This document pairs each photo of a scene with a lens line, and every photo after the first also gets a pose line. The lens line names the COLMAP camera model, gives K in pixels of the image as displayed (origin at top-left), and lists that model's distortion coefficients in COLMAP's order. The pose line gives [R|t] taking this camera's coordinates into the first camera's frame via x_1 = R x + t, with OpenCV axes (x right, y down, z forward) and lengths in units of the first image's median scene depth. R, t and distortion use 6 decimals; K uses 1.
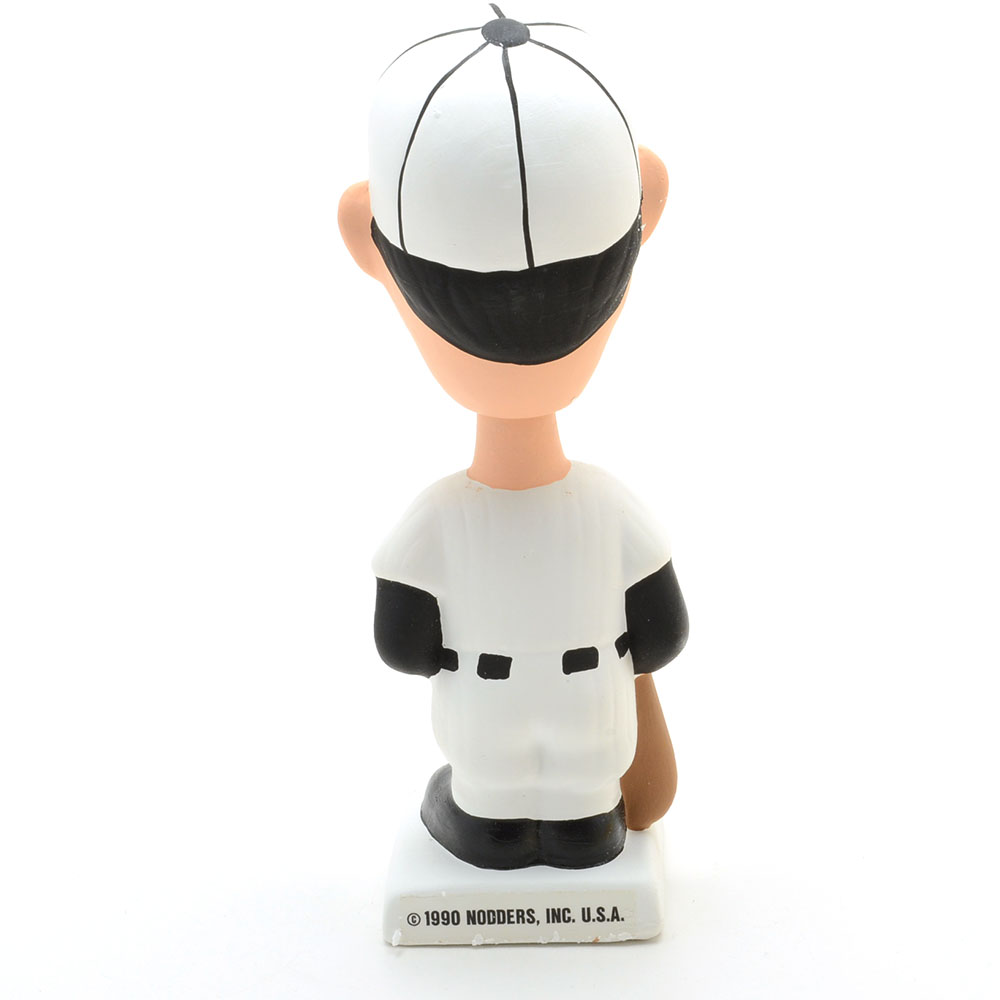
lens RADIAL K [[2937.9, 0, 498.7], [0, 2937.9, 500.3], [0, 0, 1]] dist [-0.046142, 0.000000]
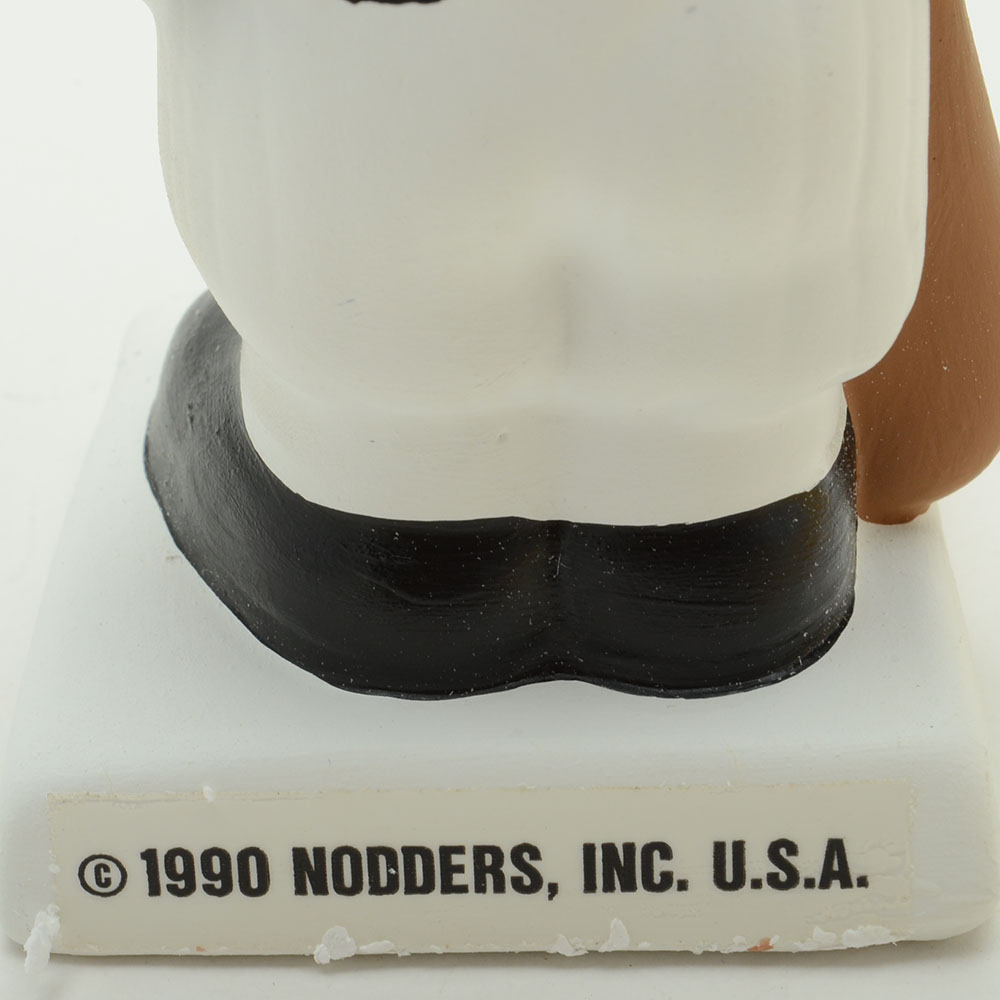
lens RADIAL K [[3472.5, 0, 495.4], [0, 3472.5, 500.0], [0, 0, 1]] dist [0.011797, 0.000000]
pose [[0.999725, -0.004383, 0.023041, 0.000687], [-0.000707, 0.976302, 0.216411, 0.037728], [-0.023444, -0.216368, 0.976030, 0.689515]]
